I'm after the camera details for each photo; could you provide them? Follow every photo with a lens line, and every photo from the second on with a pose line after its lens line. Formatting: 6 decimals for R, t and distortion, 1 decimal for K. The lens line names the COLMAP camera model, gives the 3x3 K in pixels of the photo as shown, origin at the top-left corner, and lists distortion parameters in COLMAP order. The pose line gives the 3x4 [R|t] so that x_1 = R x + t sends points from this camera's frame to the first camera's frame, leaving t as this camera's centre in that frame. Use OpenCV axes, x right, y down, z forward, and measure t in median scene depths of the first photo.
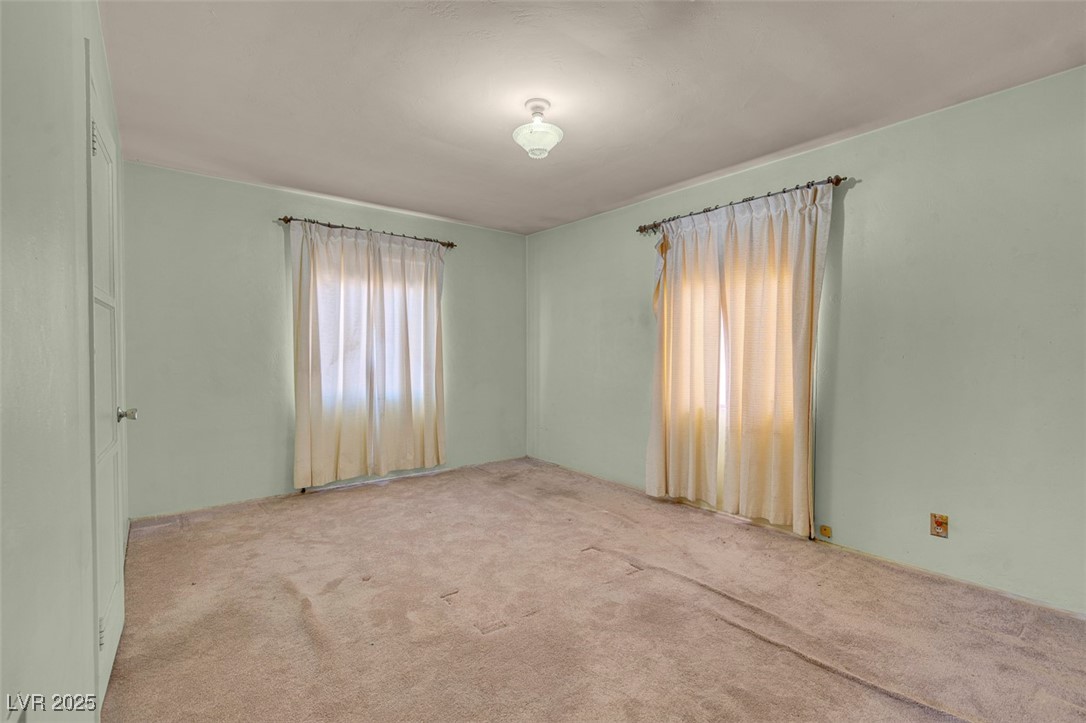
lens RADIAL K [[490.2, 0, 537.1], [0, 490.2, 360.8], [0, 0, 1]] dist [0.005494, 0.001765]
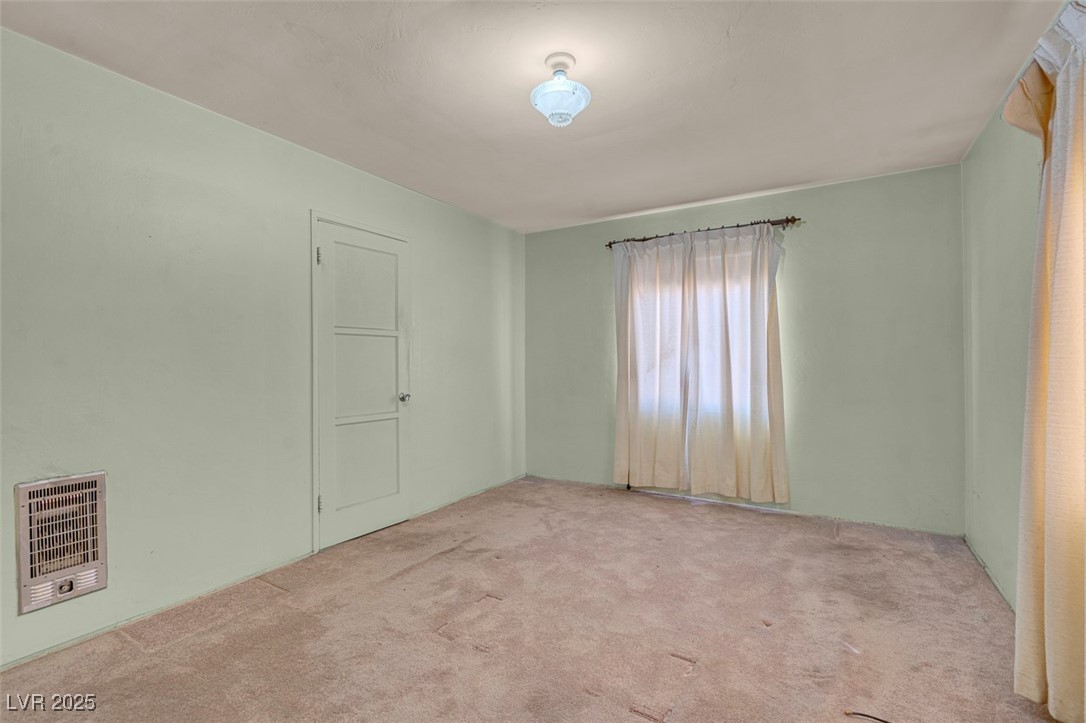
lens RADIAL K [[490.2, 0, 537.3], [0, 490.2, 362.9], [0, 0, 1]] dist [0.005494, 0.001765]
pose [[0.355724, 0.001620, -0.934590, 0.453578], [-0.014485, 0.999888, -0.003781, -0.004964], [0.934479, 0.014882, 0.355707, 0.403622]]
